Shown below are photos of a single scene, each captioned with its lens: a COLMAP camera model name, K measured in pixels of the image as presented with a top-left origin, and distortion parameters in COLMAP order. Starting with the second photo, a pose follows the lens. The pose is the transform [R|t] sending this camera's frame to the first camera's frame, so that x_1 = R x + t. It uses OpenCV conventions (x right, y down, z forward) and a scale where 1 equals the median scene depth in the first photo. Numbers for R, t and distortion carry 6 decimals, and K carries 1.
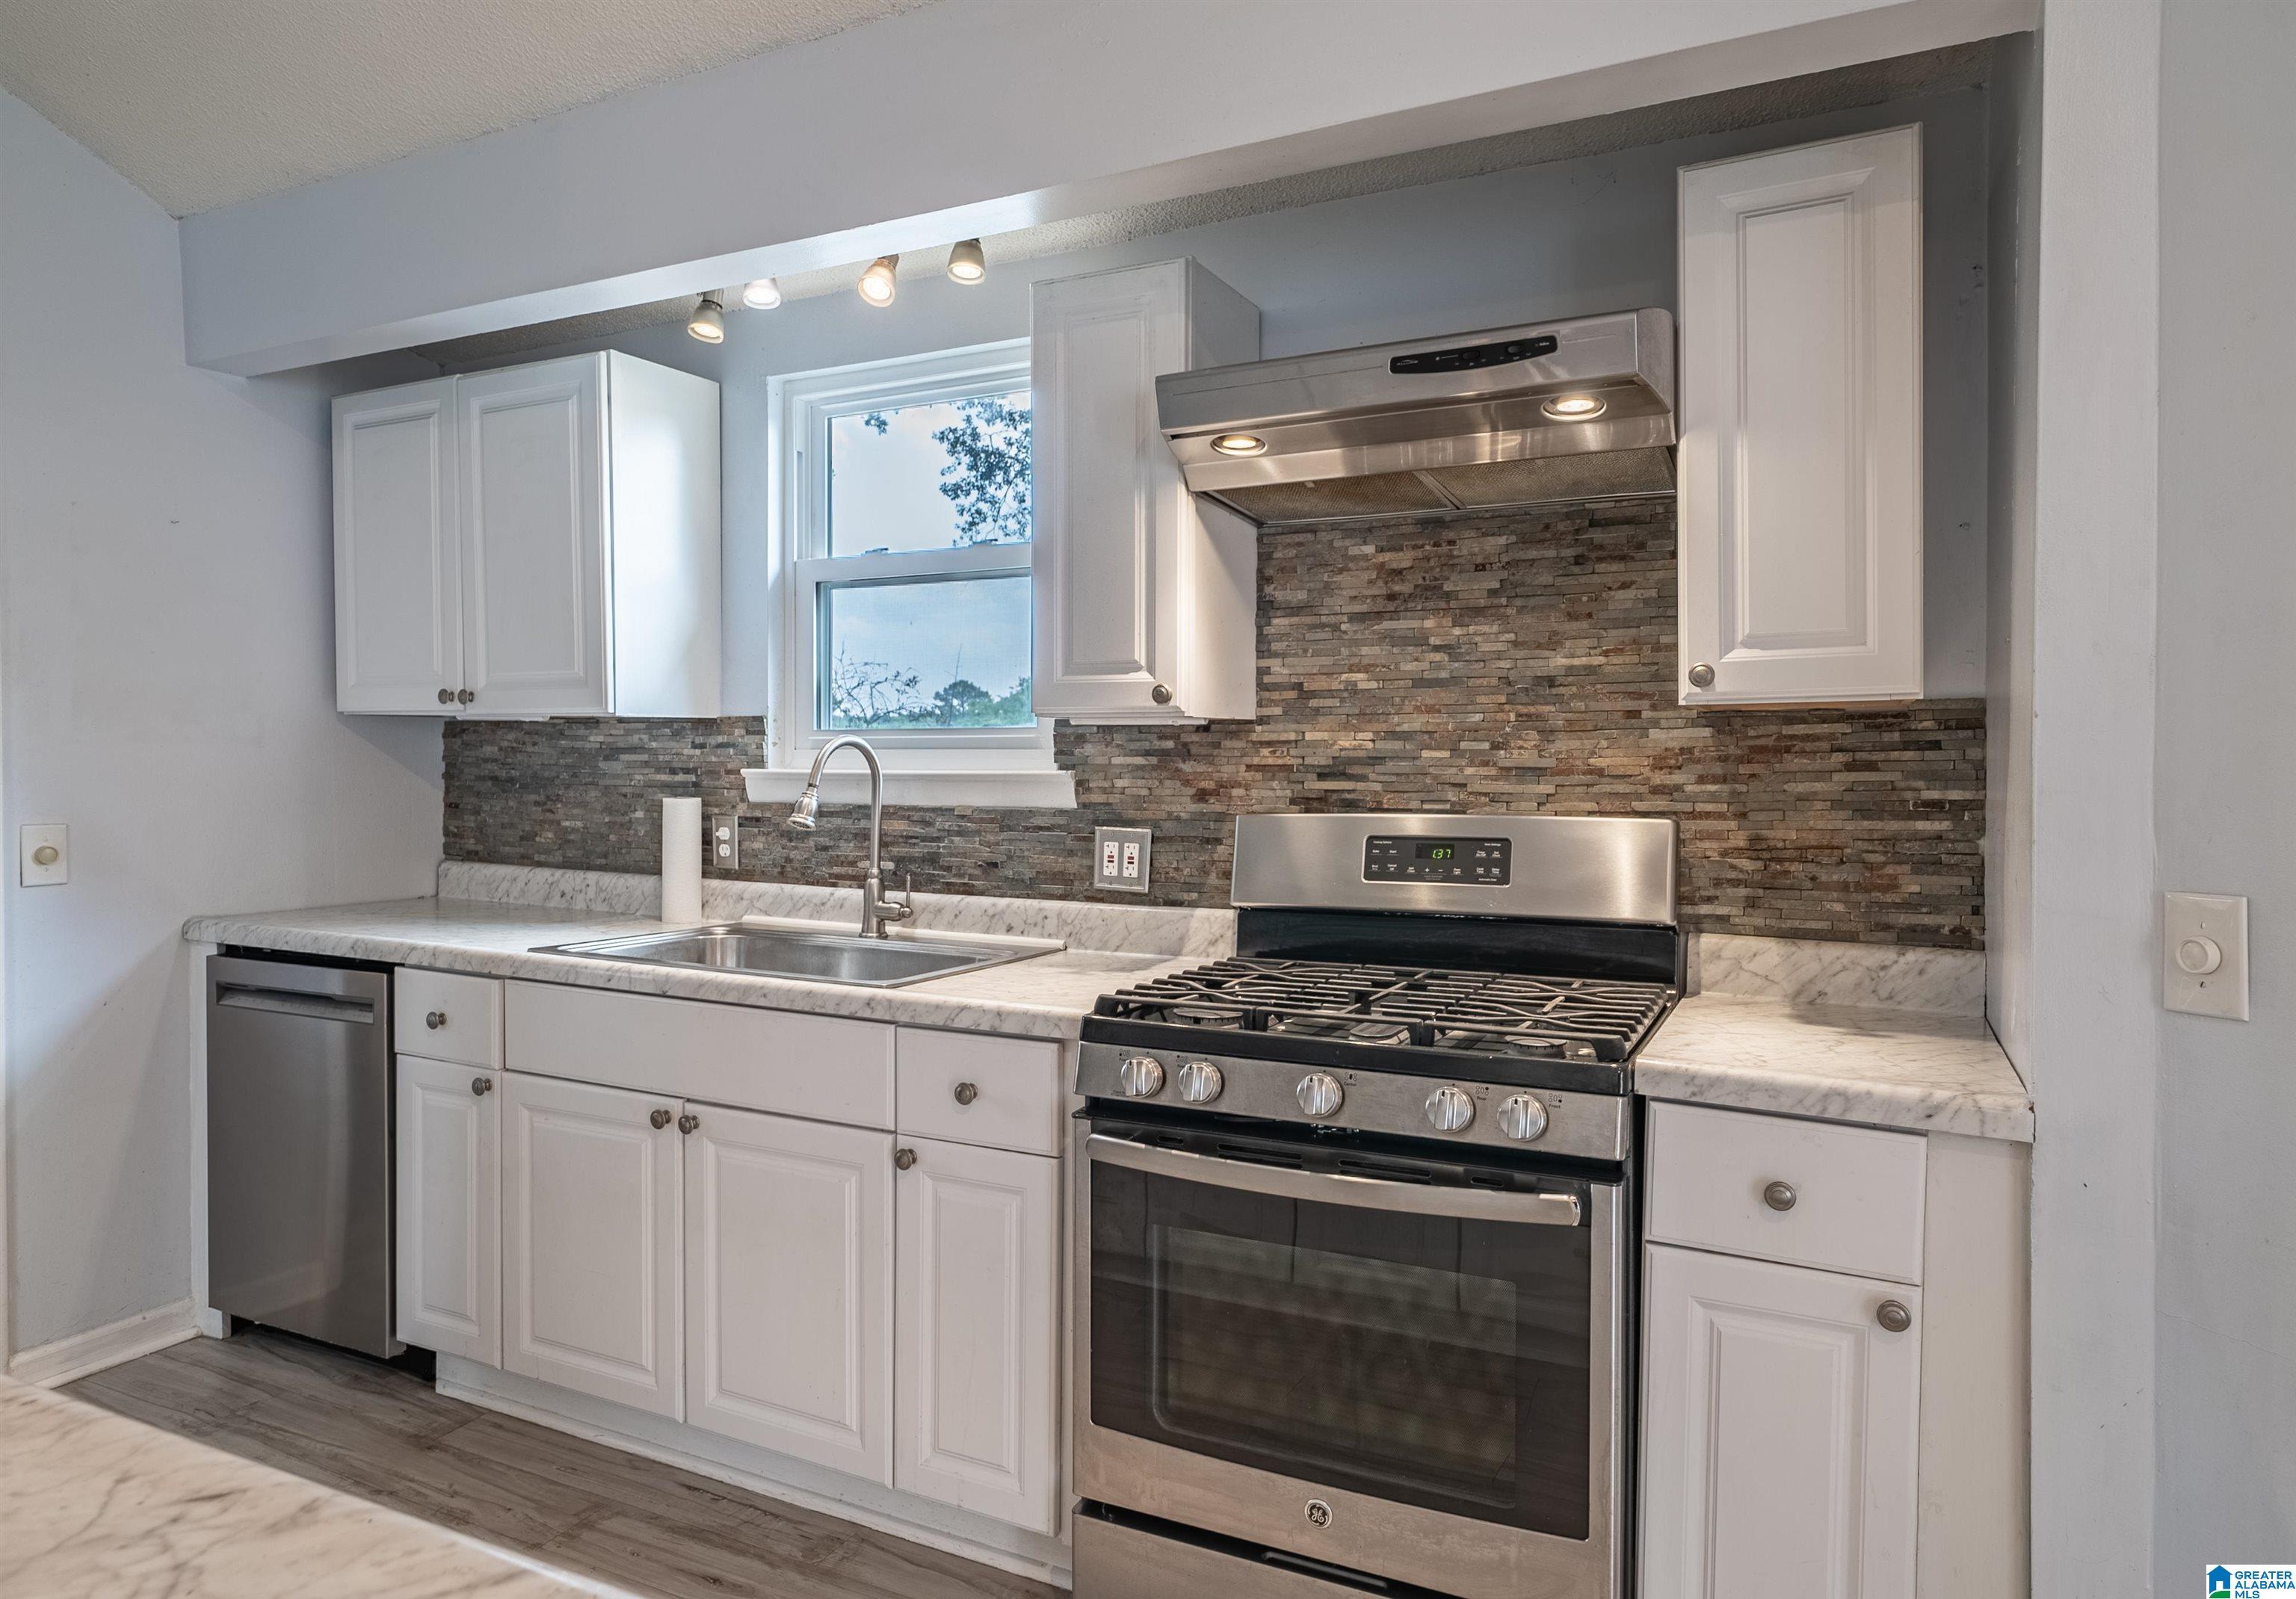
lens RADIAL K [[1384.3, 0, 1153.7], [0, 1384.3, 786.8], [0, 0, 1]] dist [0.026992, 0.000811]
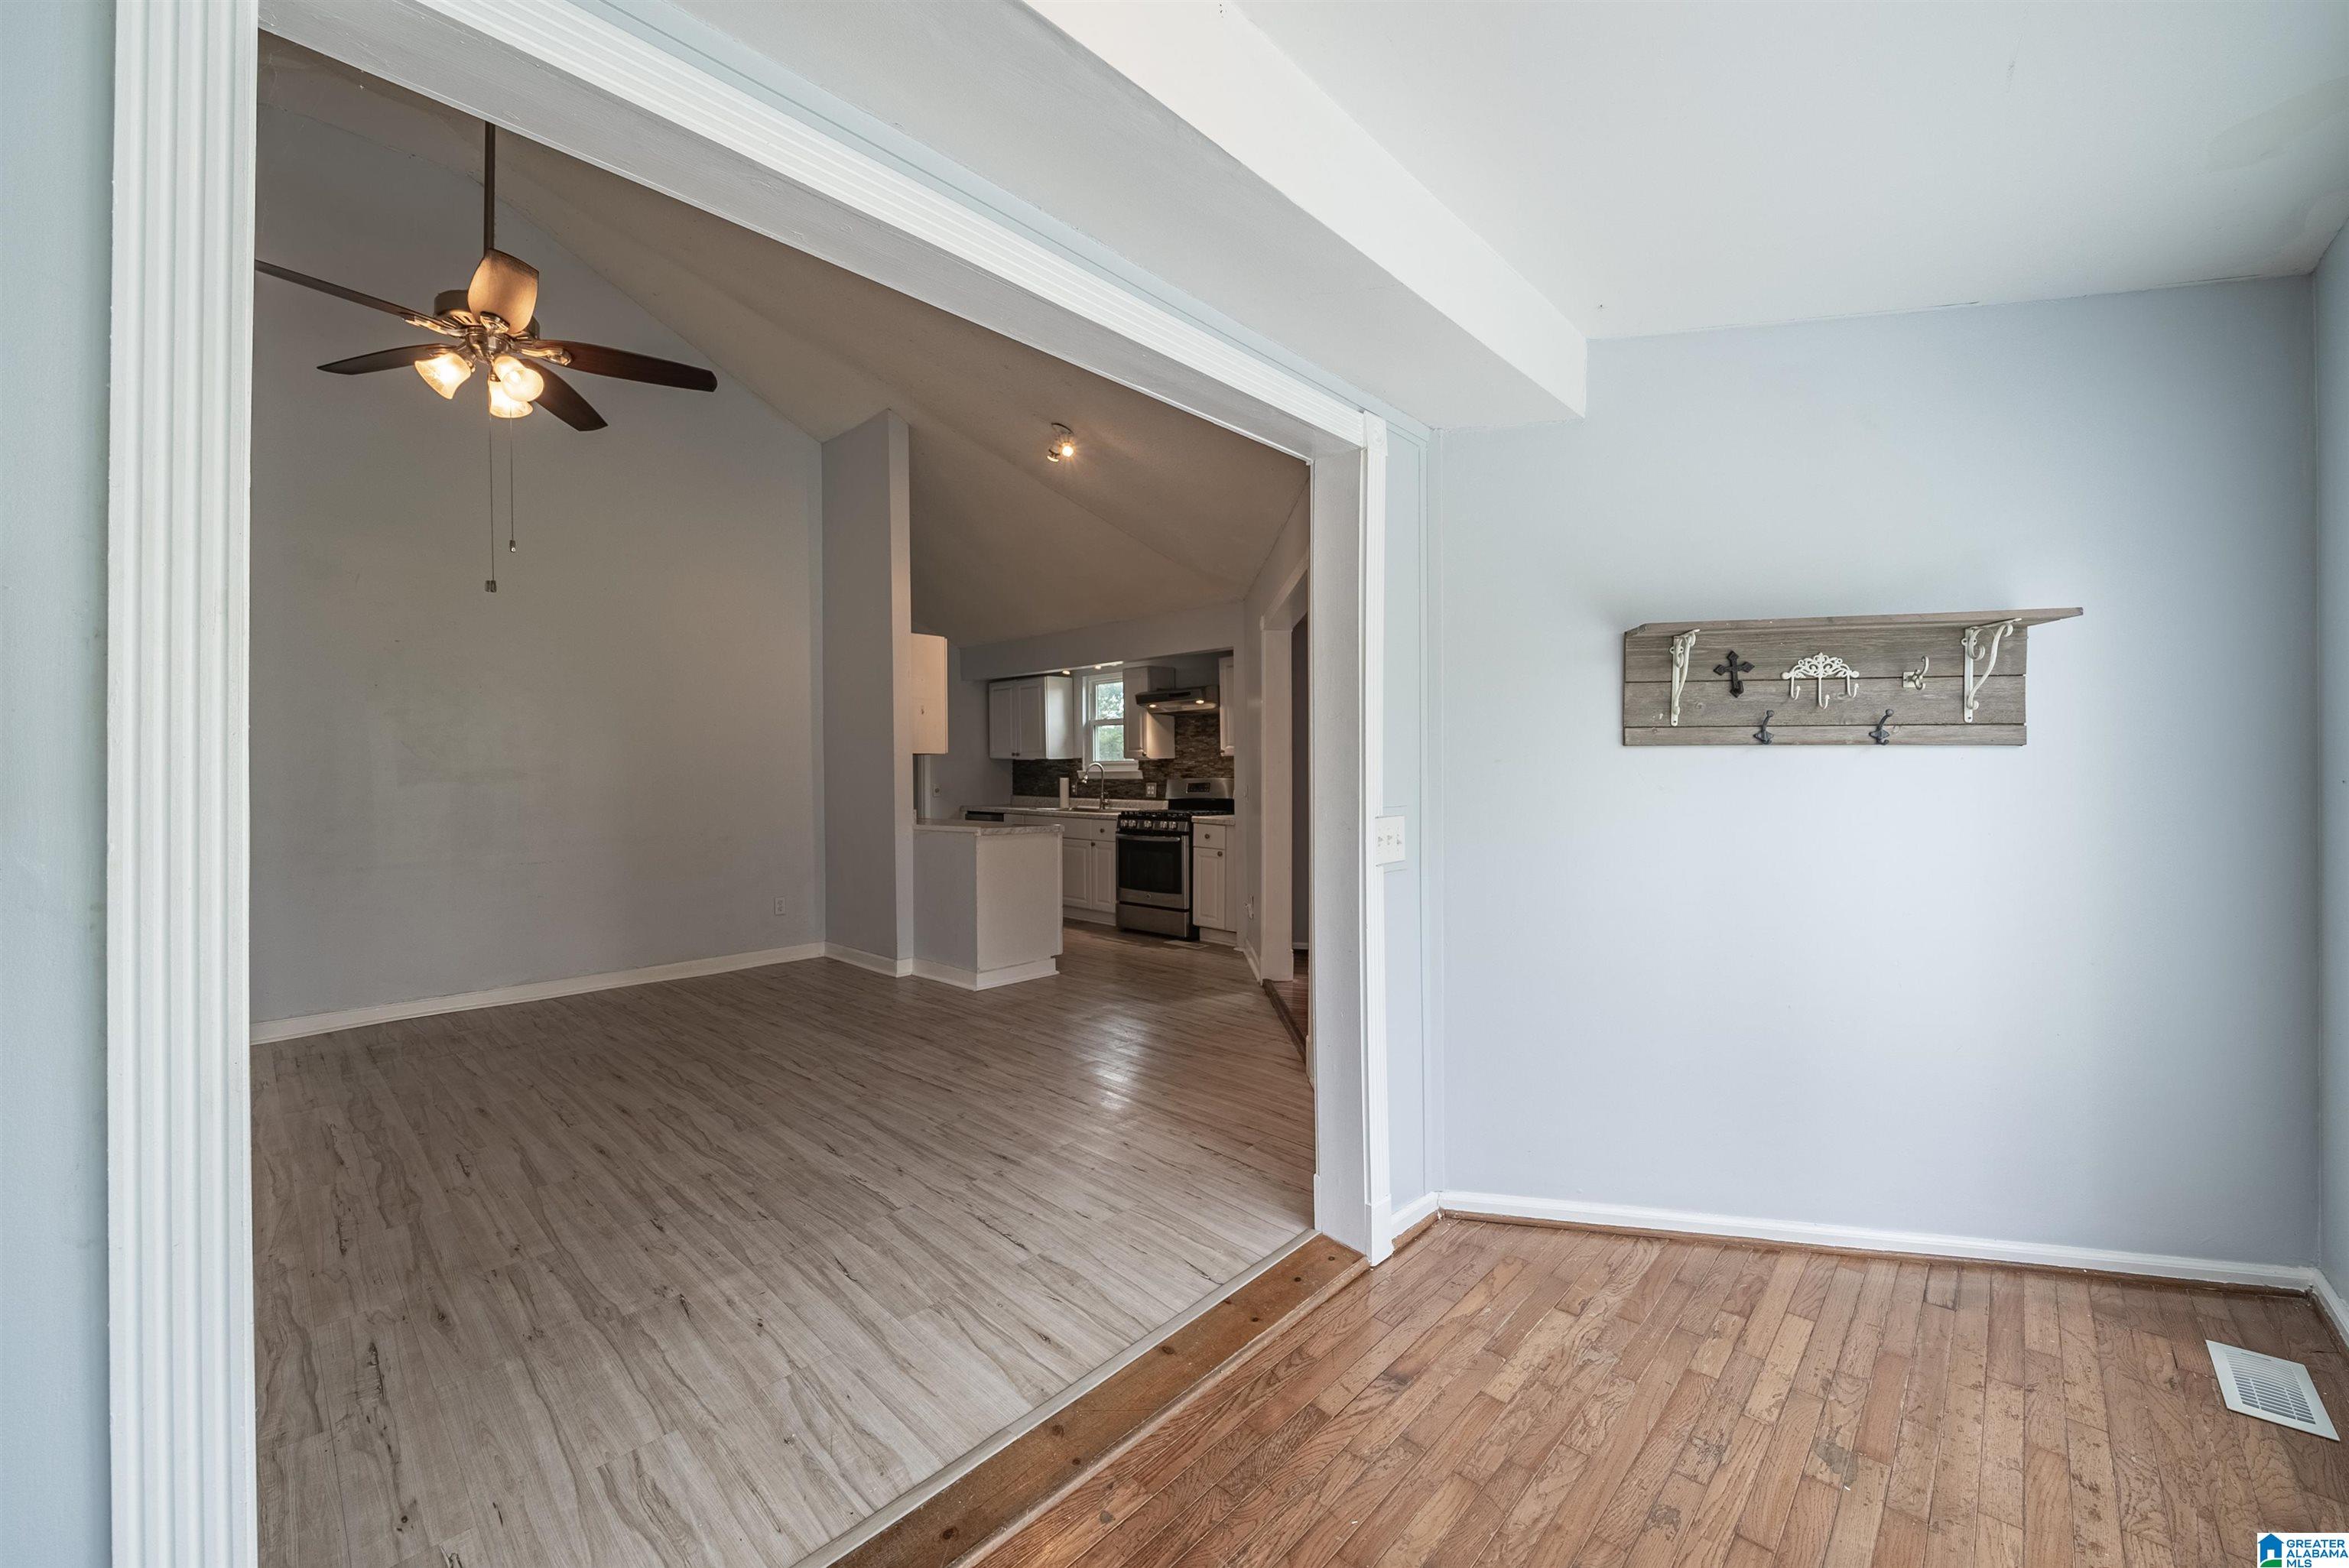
lens RADIAL K [[899.3, 0, 1169.5], [0, 899.3, 778.3], [0, 0, 1]] dist [-0.000110, 0.000000]
pose [[0.958357, -0.006802, -0.285490, 0.840980], [0.004696, 0.999956, -0.008061, 0.036982], [0.285533, 0.006385, 0.958348, -1.714381]]
